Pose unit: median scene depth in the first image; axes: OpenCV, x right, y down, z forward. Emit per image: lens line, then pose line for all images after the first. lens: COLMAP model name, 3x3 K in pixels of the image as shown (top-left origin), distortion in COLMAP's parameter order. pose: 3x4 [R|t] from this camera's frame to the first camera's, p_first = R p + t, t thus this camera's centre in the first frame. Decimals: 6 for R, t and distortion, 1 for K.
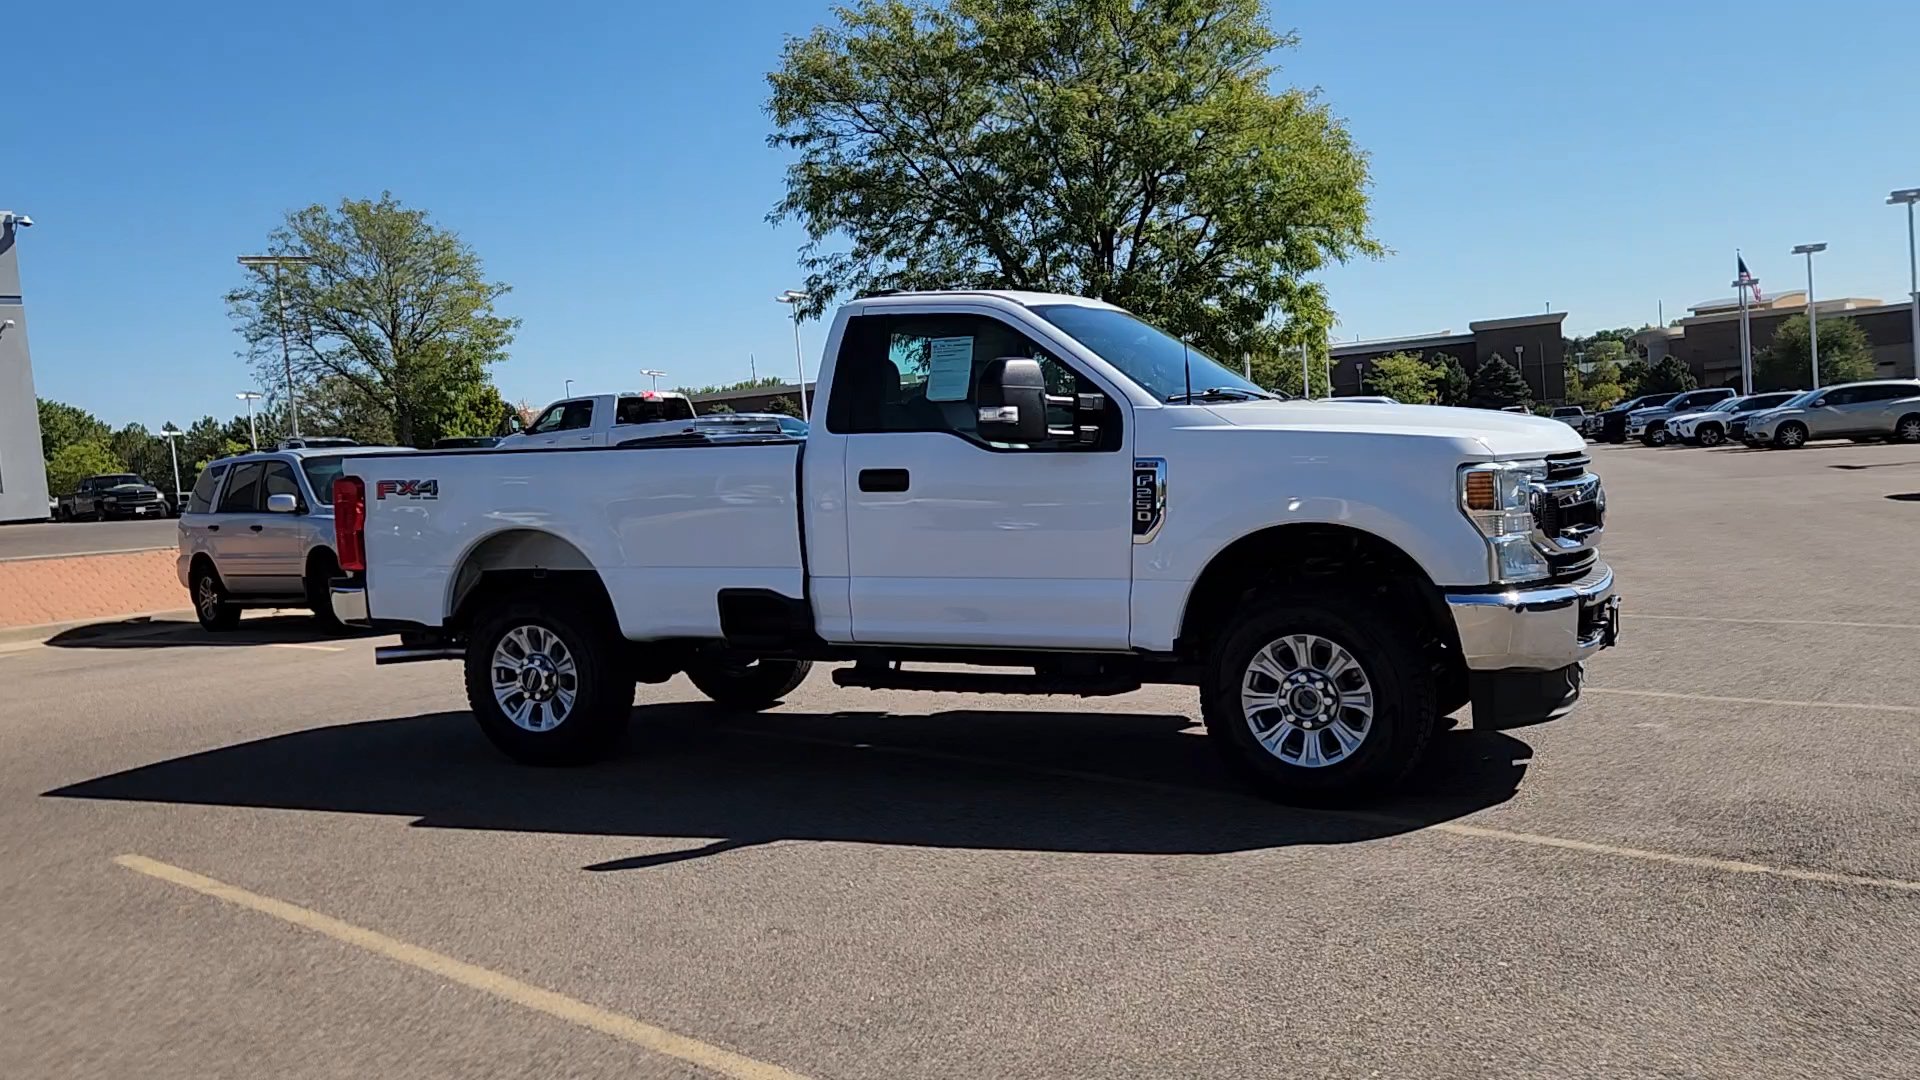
lens RADIAL K [[1620.8, 0, 948.4], [0, 1620.8, 563.2], [0, 0, 1]] dist [0.032516, -0.018956]
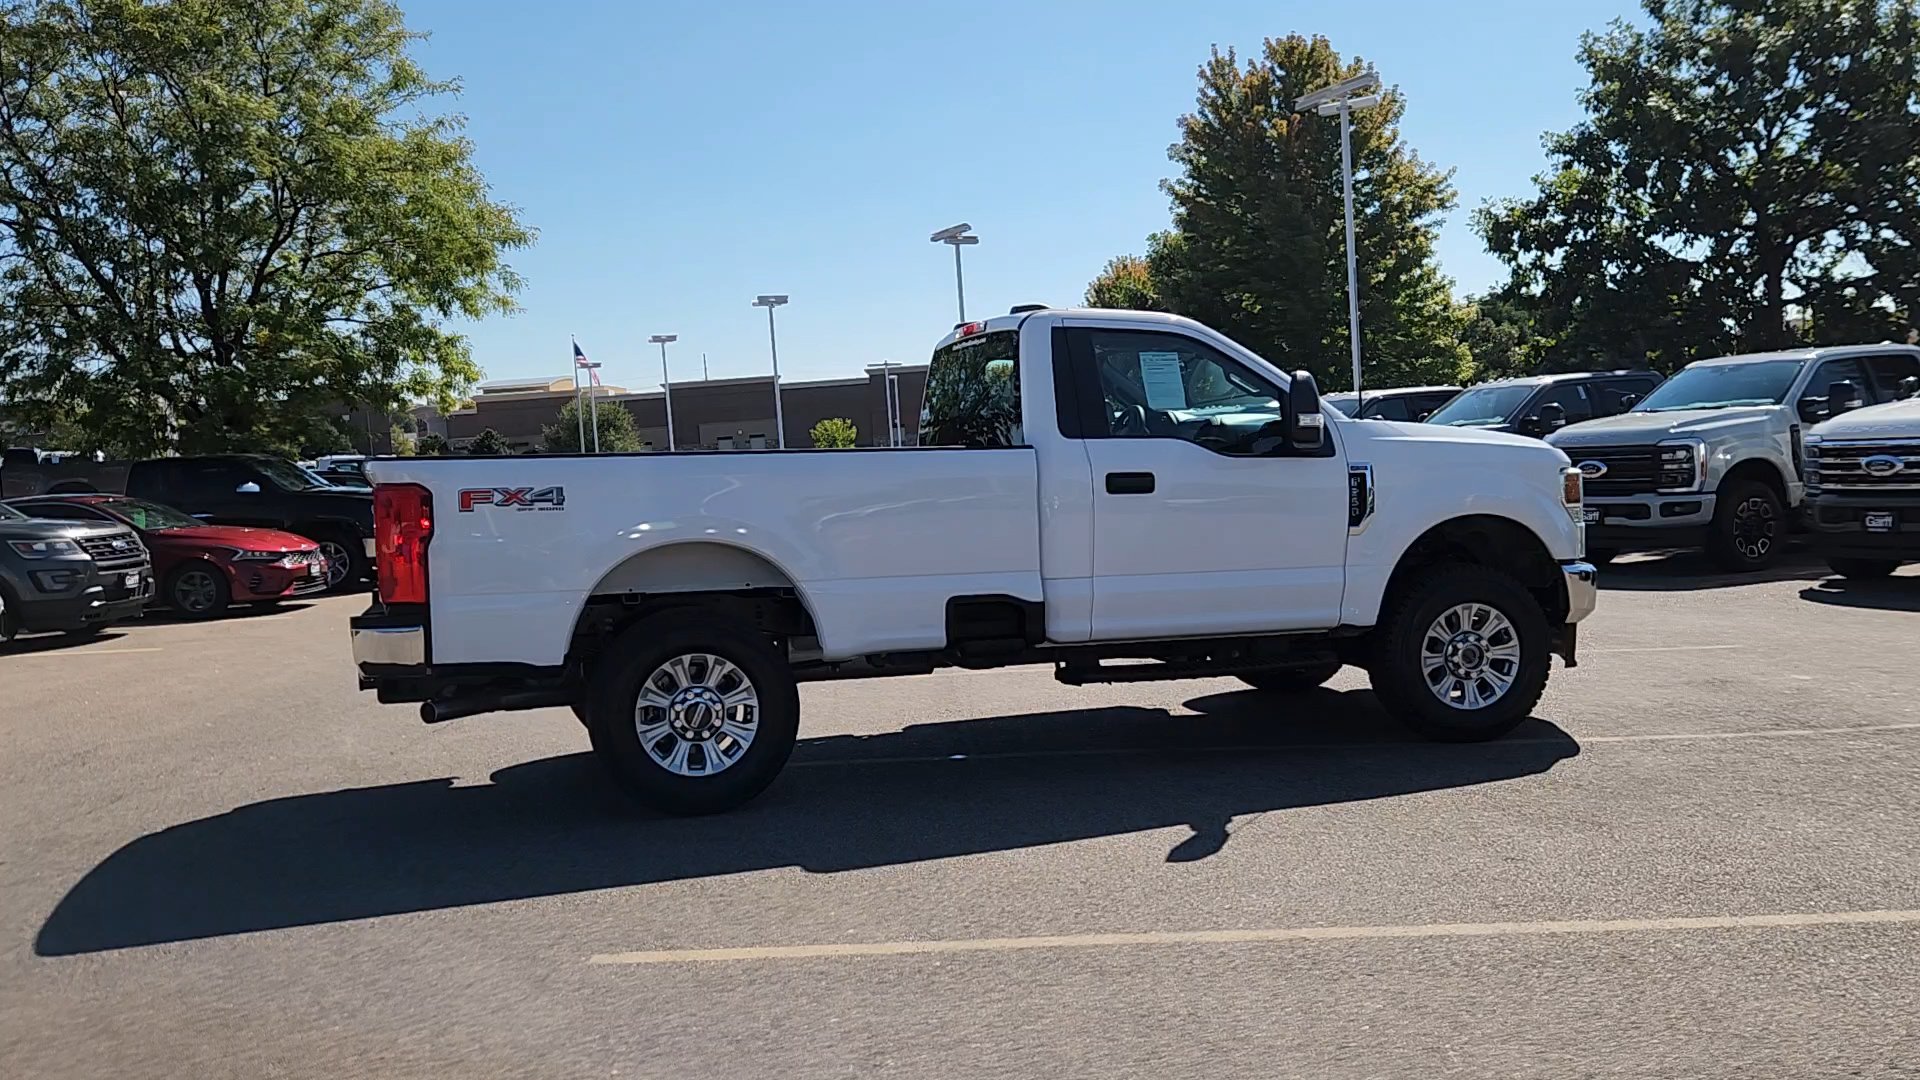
lens RADIAL K [[1620.8, 0, 948.4], [0, 1620.8, 563.2], [0, 0, 1]] dist [0.032516, -0.018956]
pose [[0.744318, -0.021842, 0.667468, -0.723793], [0.051181, 0.998391, -0.024403, 0.017813], [-0.665861, 0.052326, 0.744238, 0.257652]]
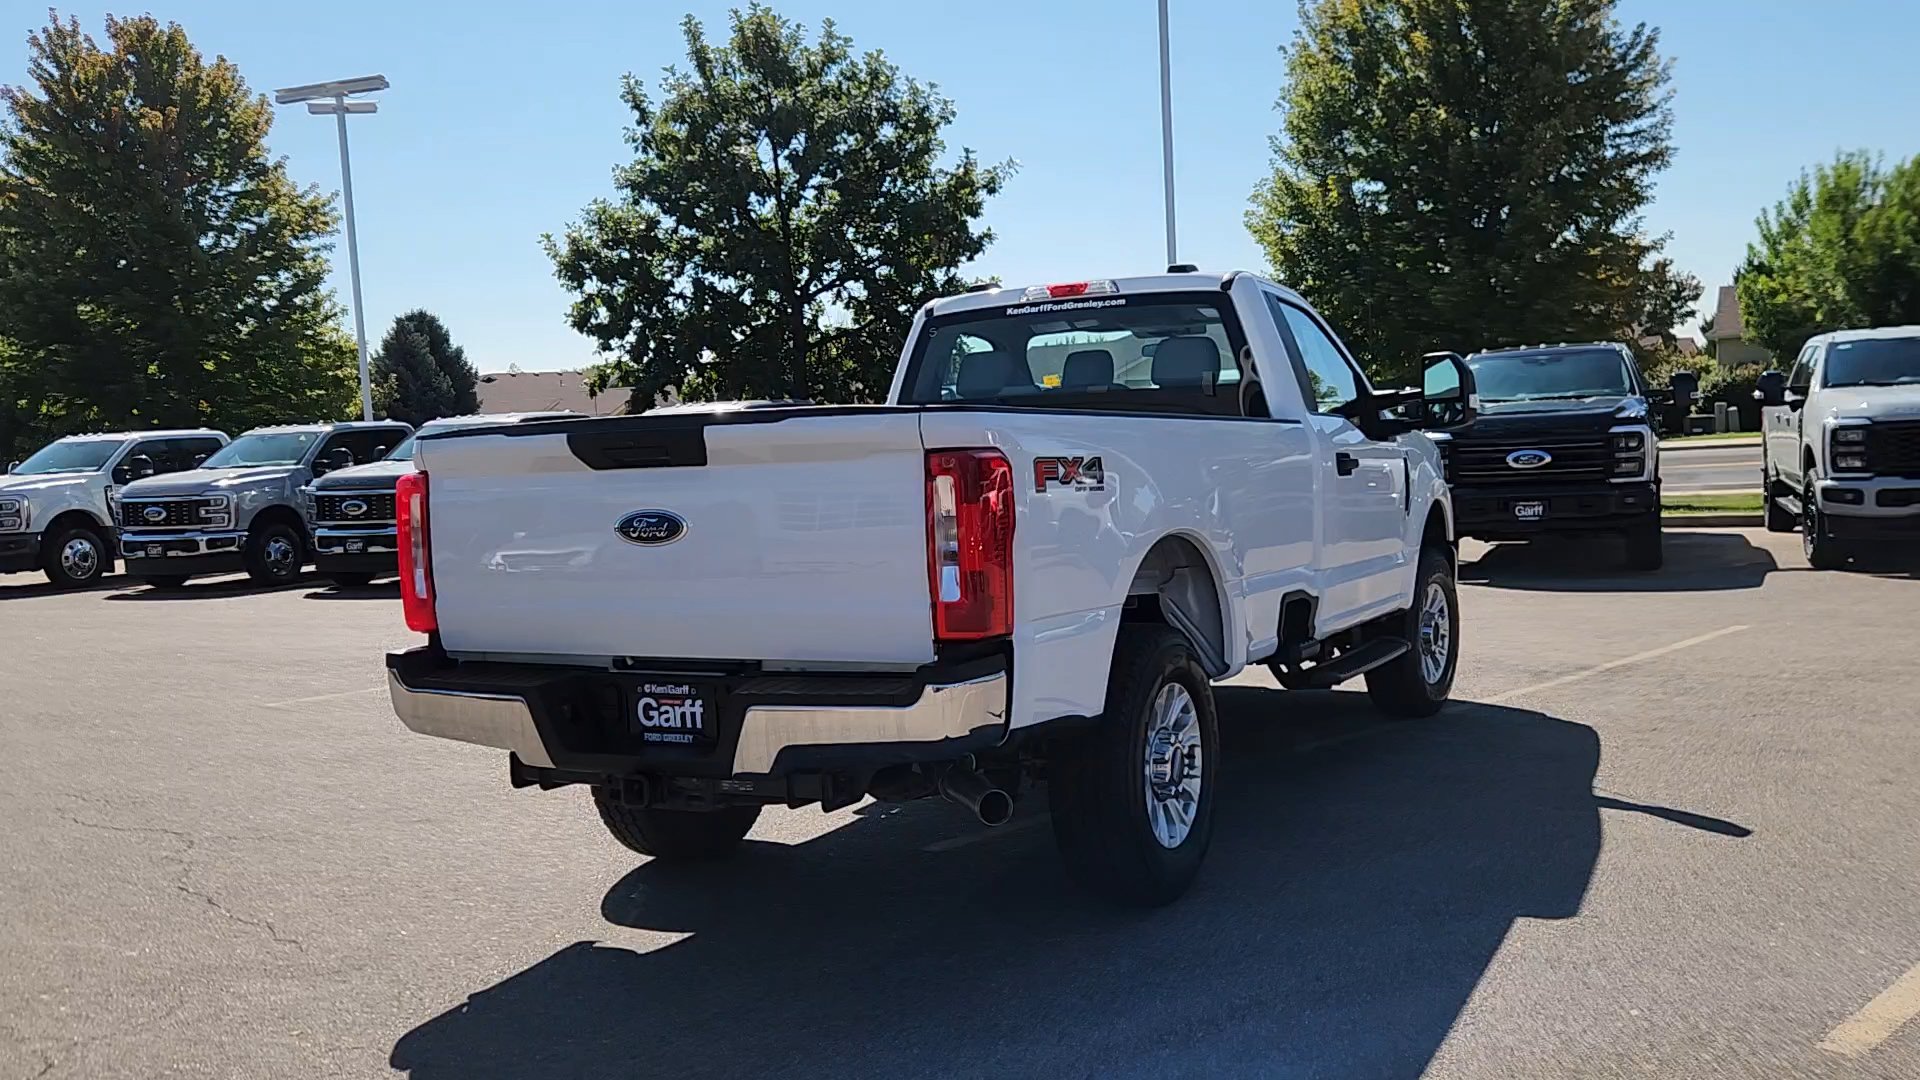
lens RADIAL K [[1620.8, 0, 948.4], [0, 1620.8, 563.2], [0, 0, 1]] dist [0.032516, -0.018956]
pose [[0.060741, -0.020583, 0.997941, -0.896475], [0.111521, 0.993668, 0.013707, -0.027787], [-0.991904, 0.110459, 0.062652, 1.026477]]
